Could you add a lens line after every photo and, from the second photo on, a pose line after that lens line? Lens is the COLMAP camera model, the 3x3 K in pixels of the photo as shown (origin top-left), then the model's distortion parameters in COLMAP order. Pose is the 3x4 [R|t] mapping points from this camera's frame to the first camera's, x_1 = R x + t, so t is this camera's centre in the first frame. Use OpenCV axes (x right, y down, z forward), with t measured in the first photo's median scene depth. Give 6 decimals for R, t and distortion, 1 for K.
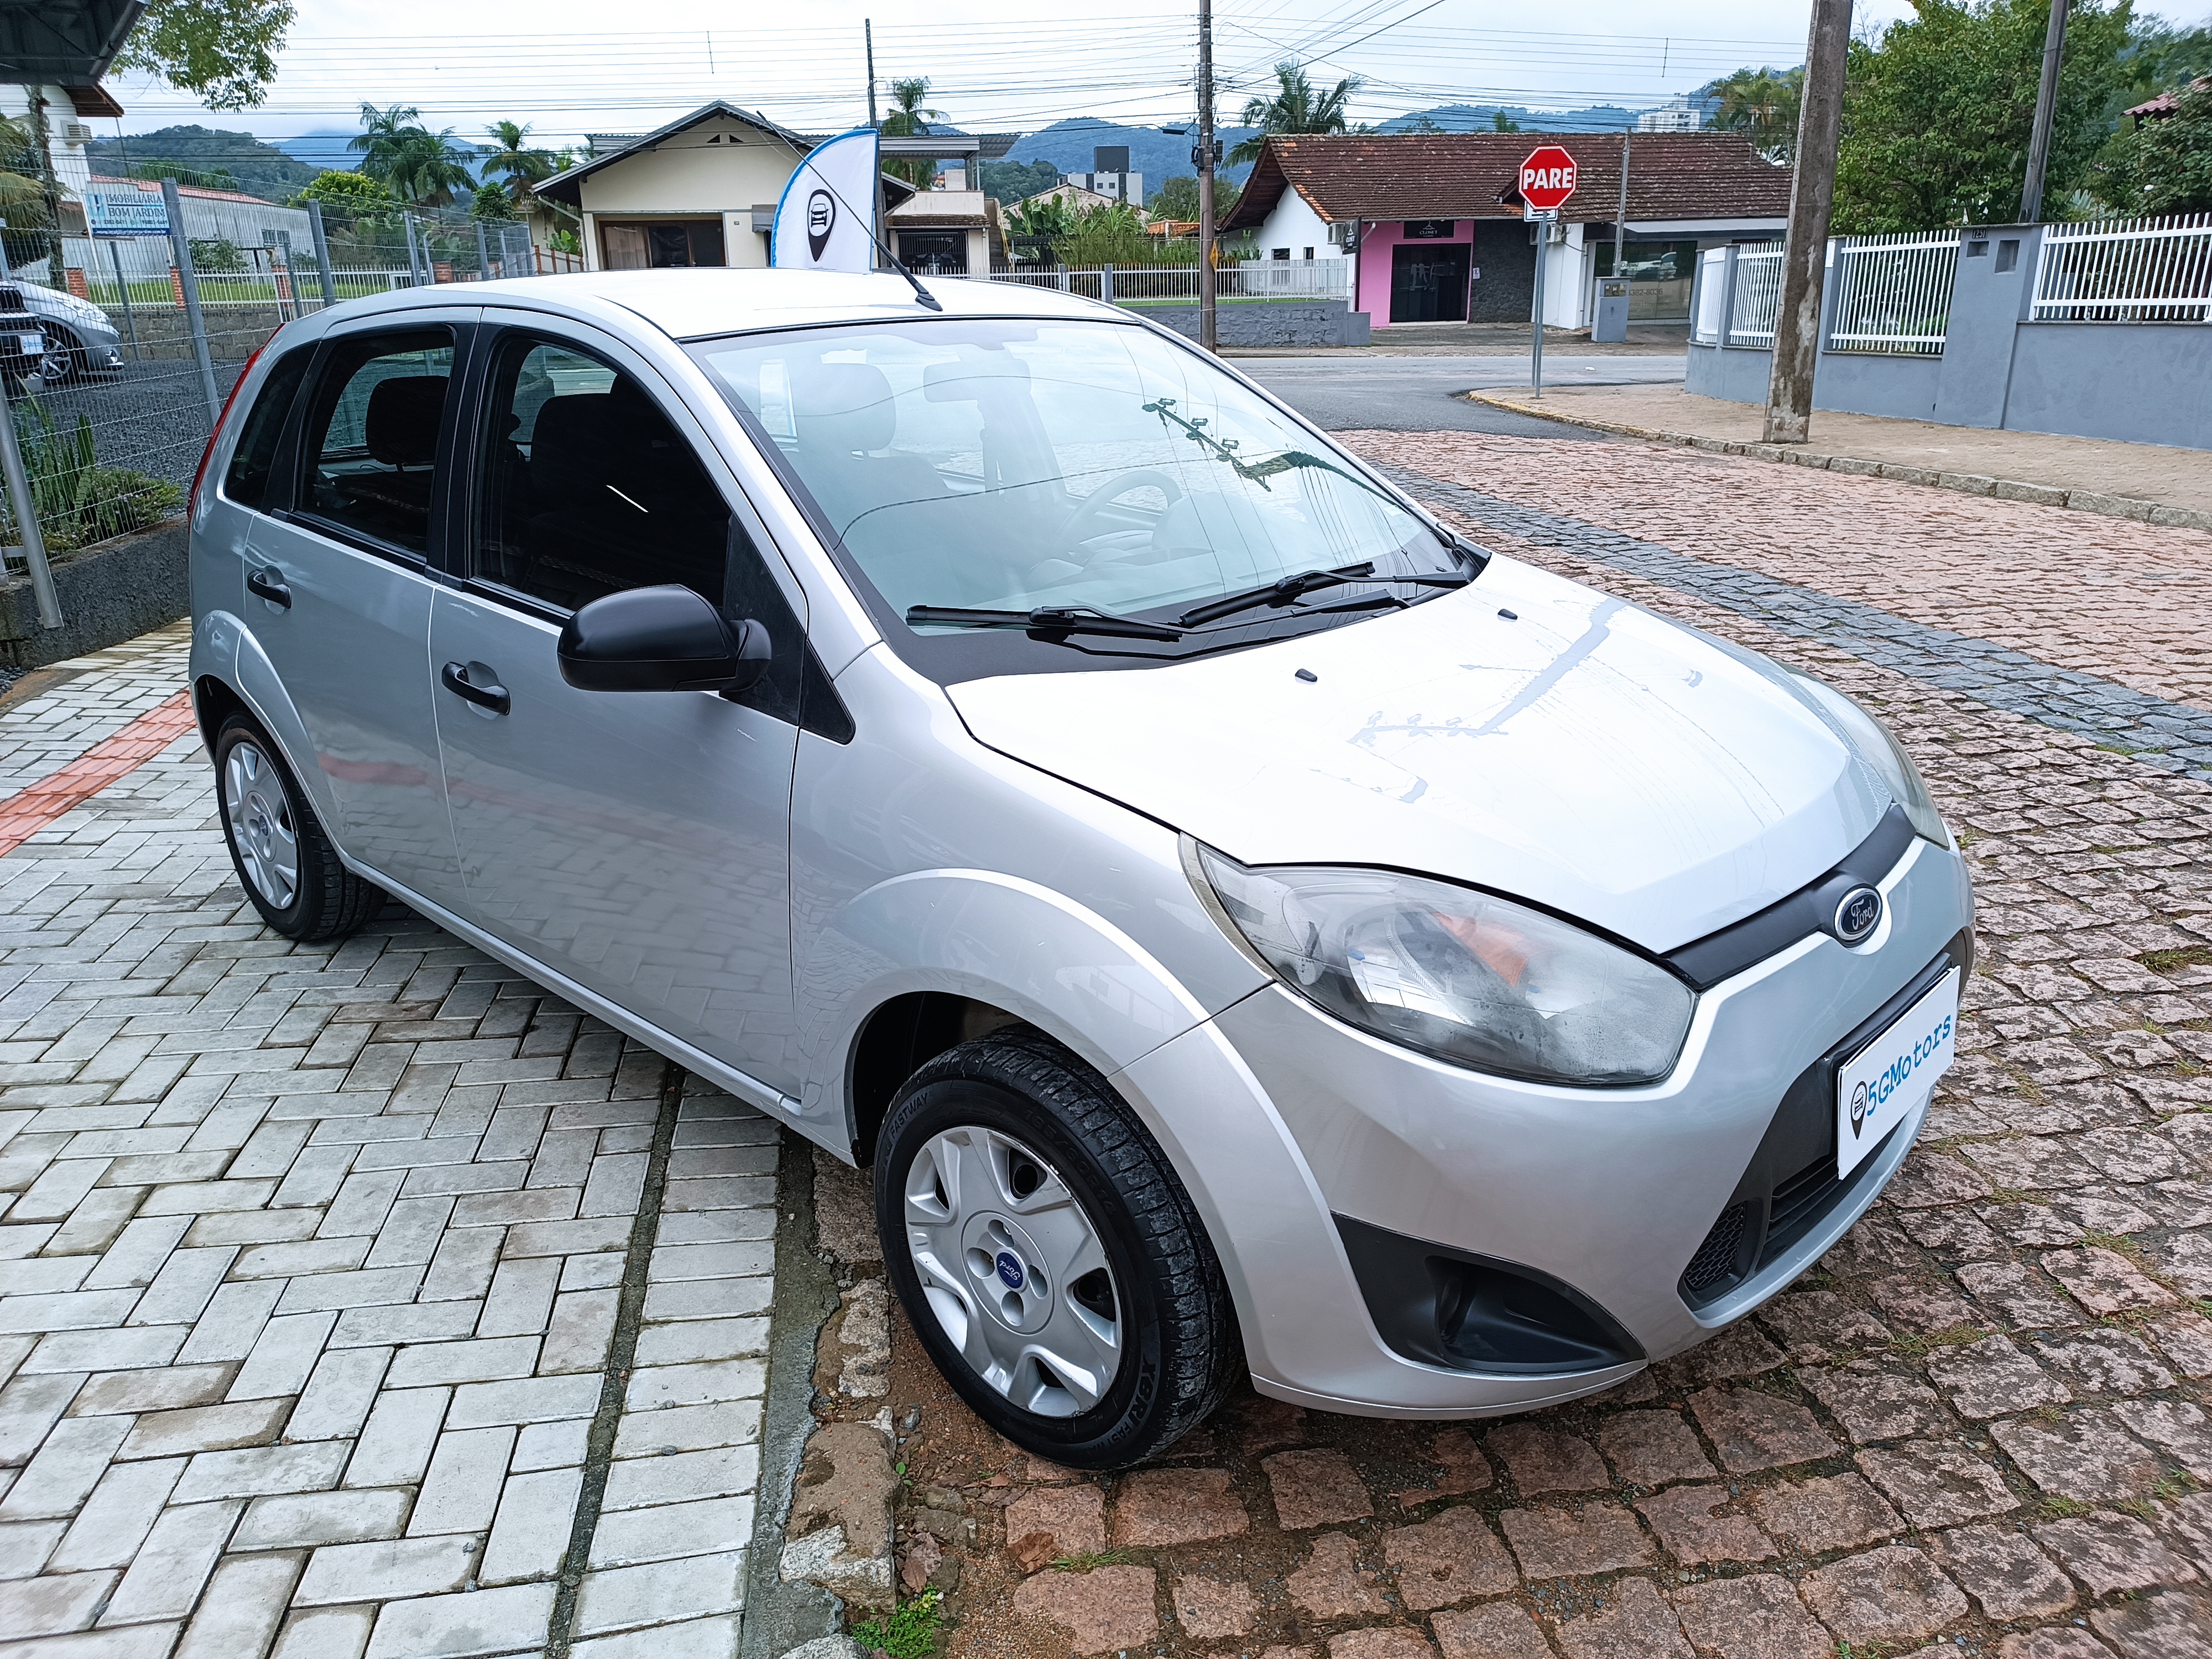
lens RADIAL K [[1561.4, 0, 1109.5], [0, 1561.4, 833.3], [0, 0, 1]] dist [0.025527, -0.019851]
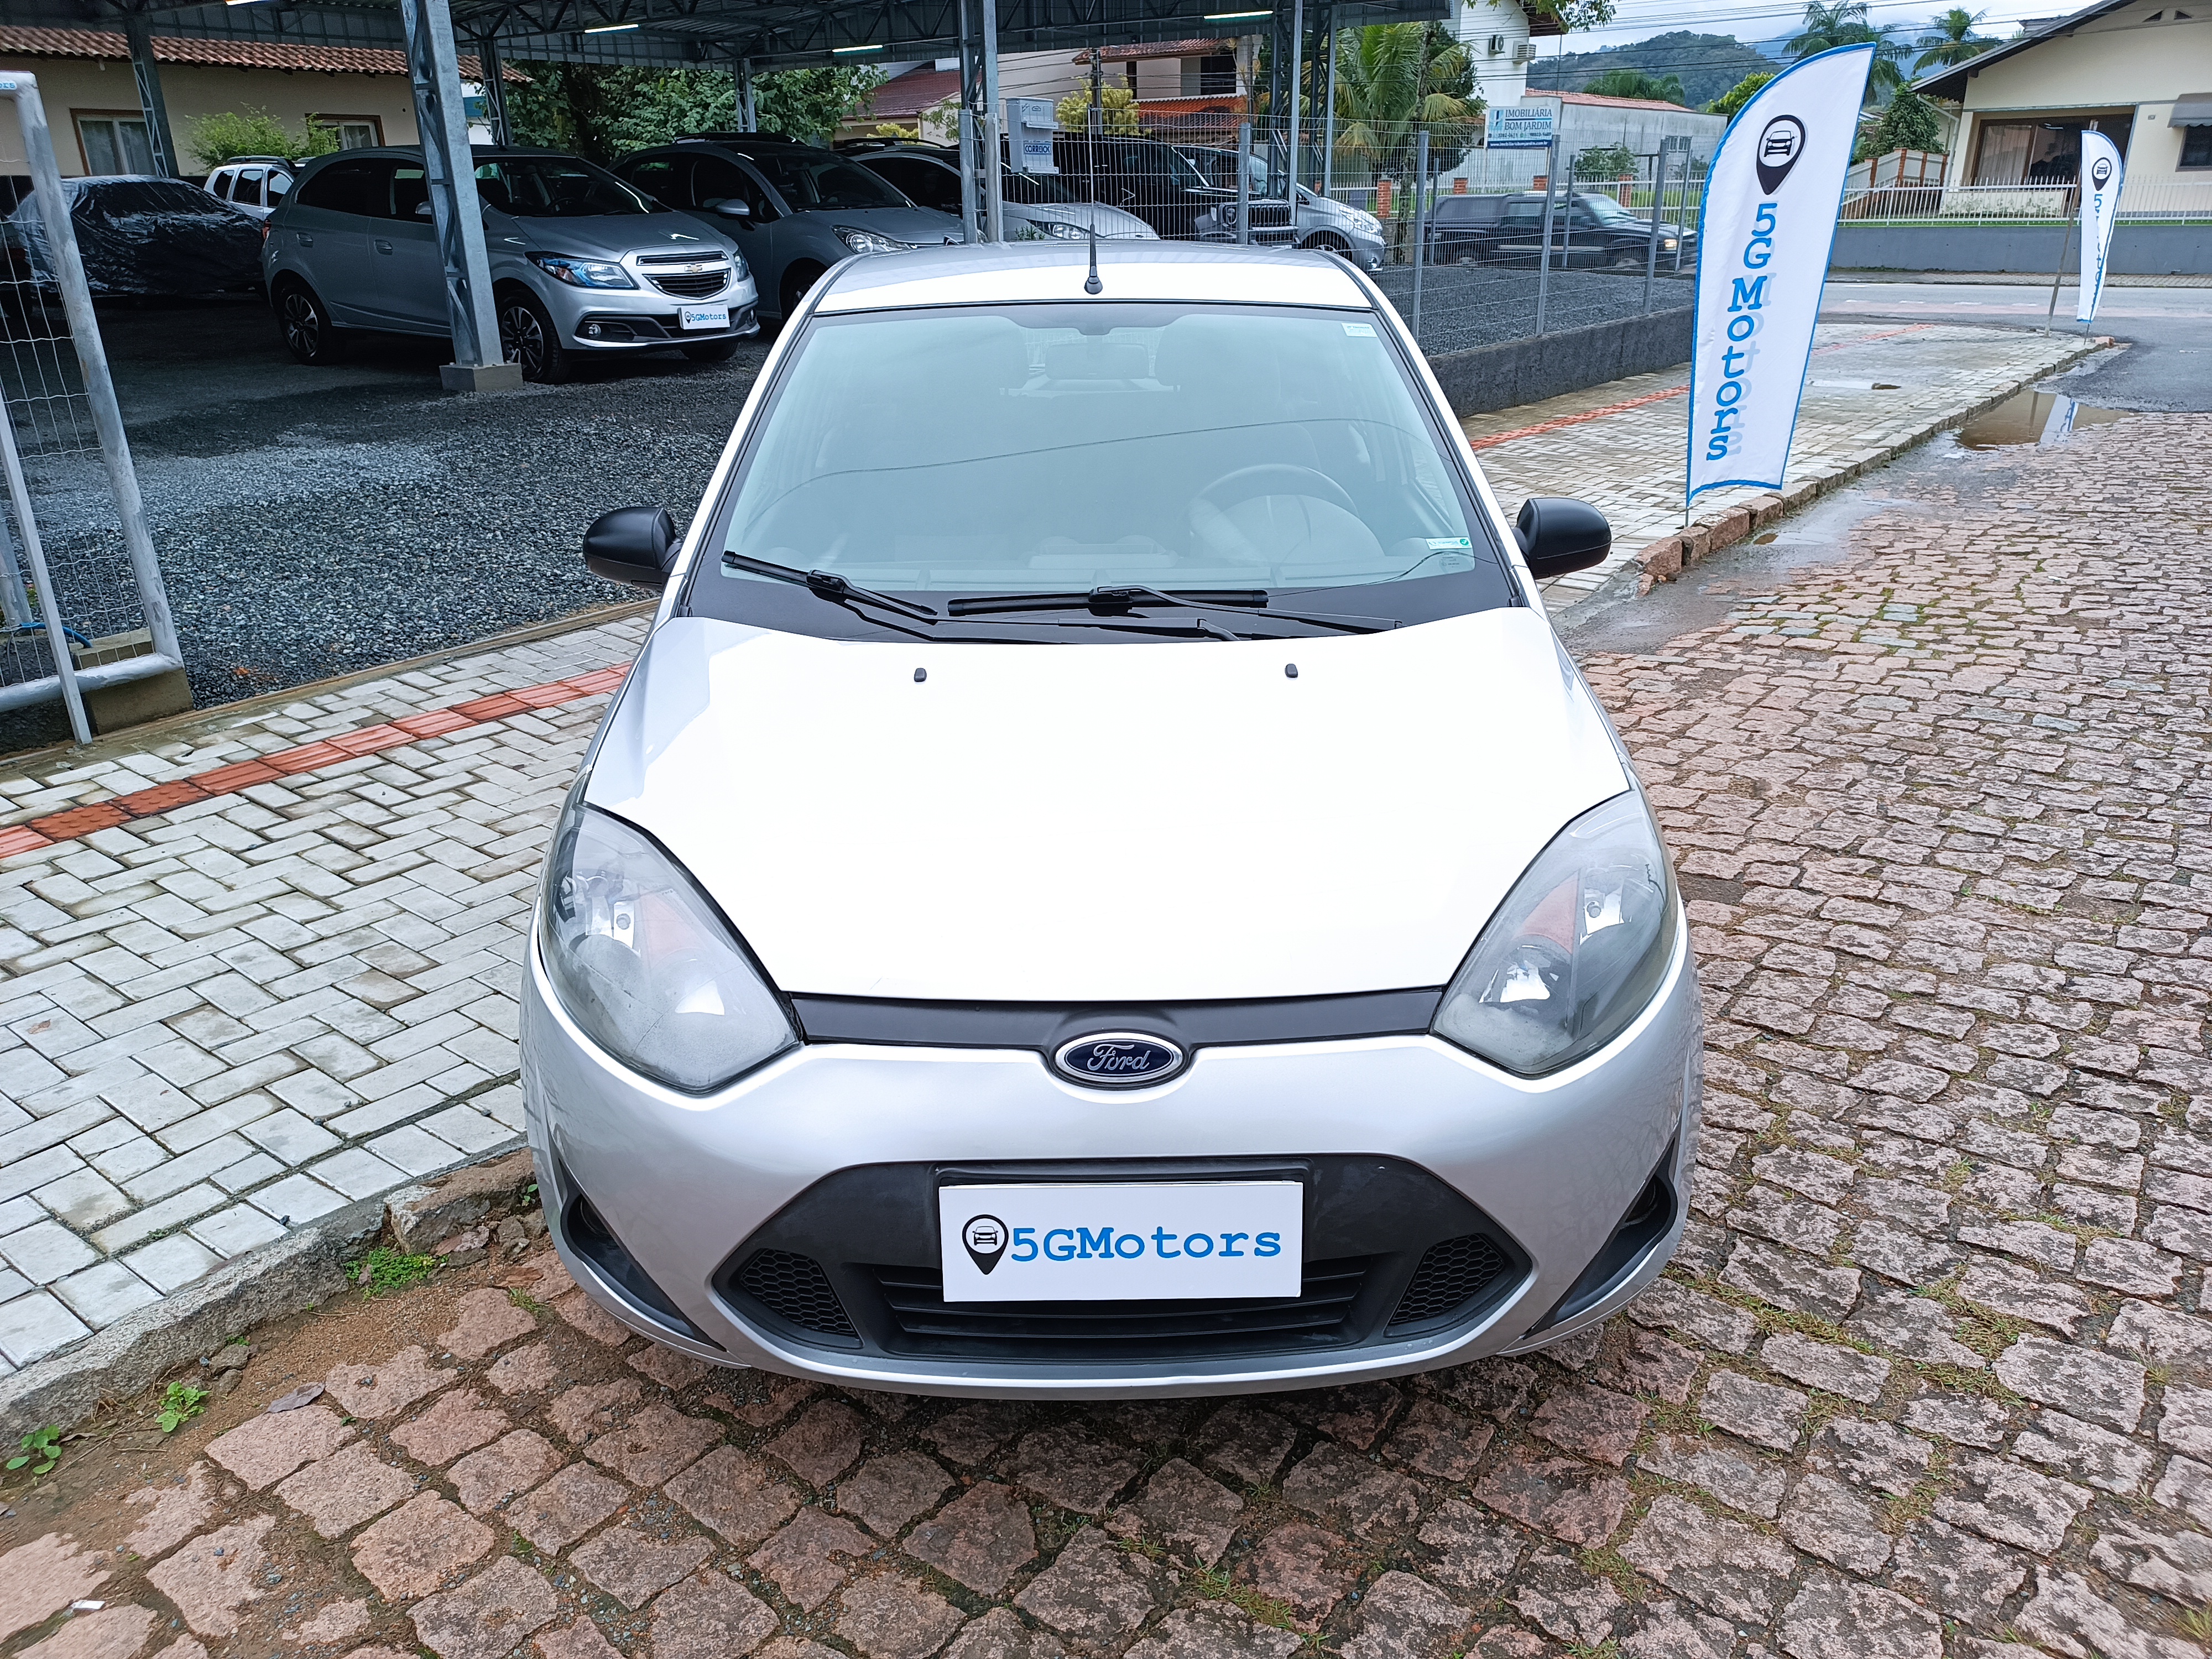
lens RADIAL K [[1561.4, 0, 1116.9], [0, 1561.4, 835.5], [0, 0, 1]] dist [0.025527, -0.019851]
pose [[0.697053, 0.275364, -0.662036, 0.184001], [-0.237928, 0.959830, 0.148715, -0.036035], [0.676393, 0.053855, 0.734569, 0.061779]]
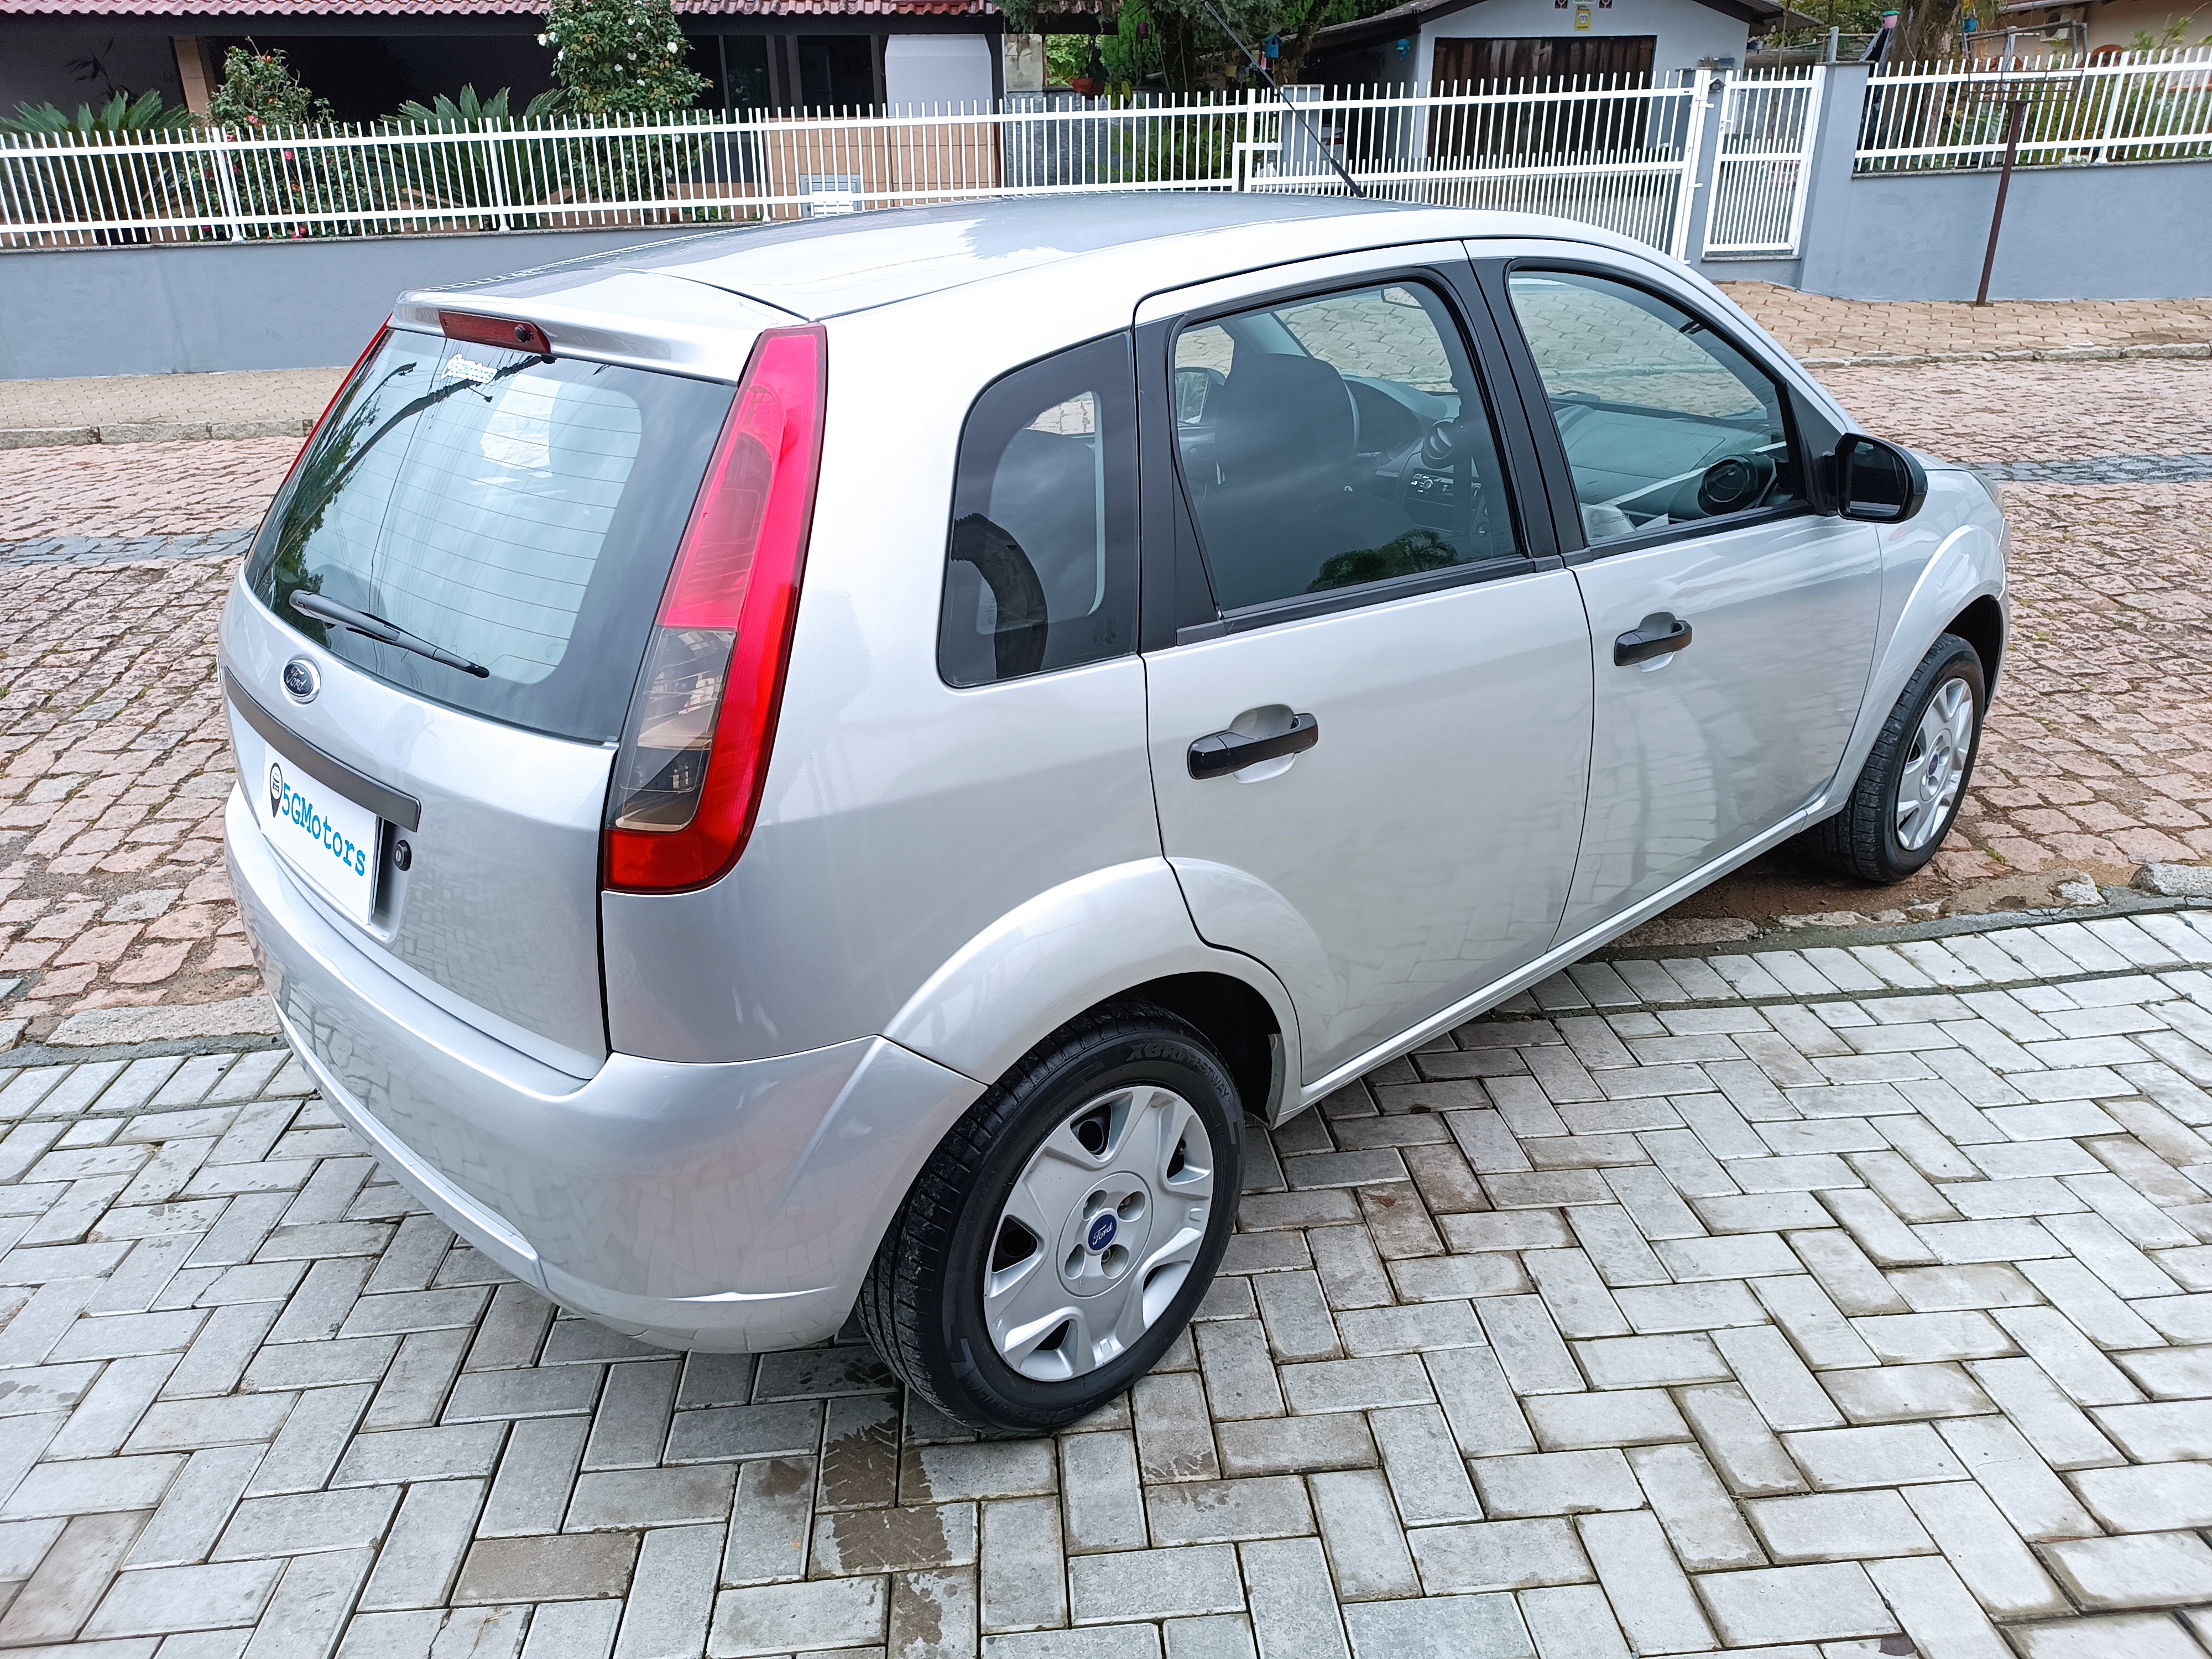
lens RADIAL K [[1561.4, 0, 1105.5], [0, 1561.4, 824.3], [0, 0, 1]] dist [0.025527, -0.019851]
pose [[0.090455, -0.380712, 0.920259, -0.324218], [0.348682, 0.877667, 0.328818, -0.101887], [-0.932866, 0.291135, 0.212136, 0.274421]]
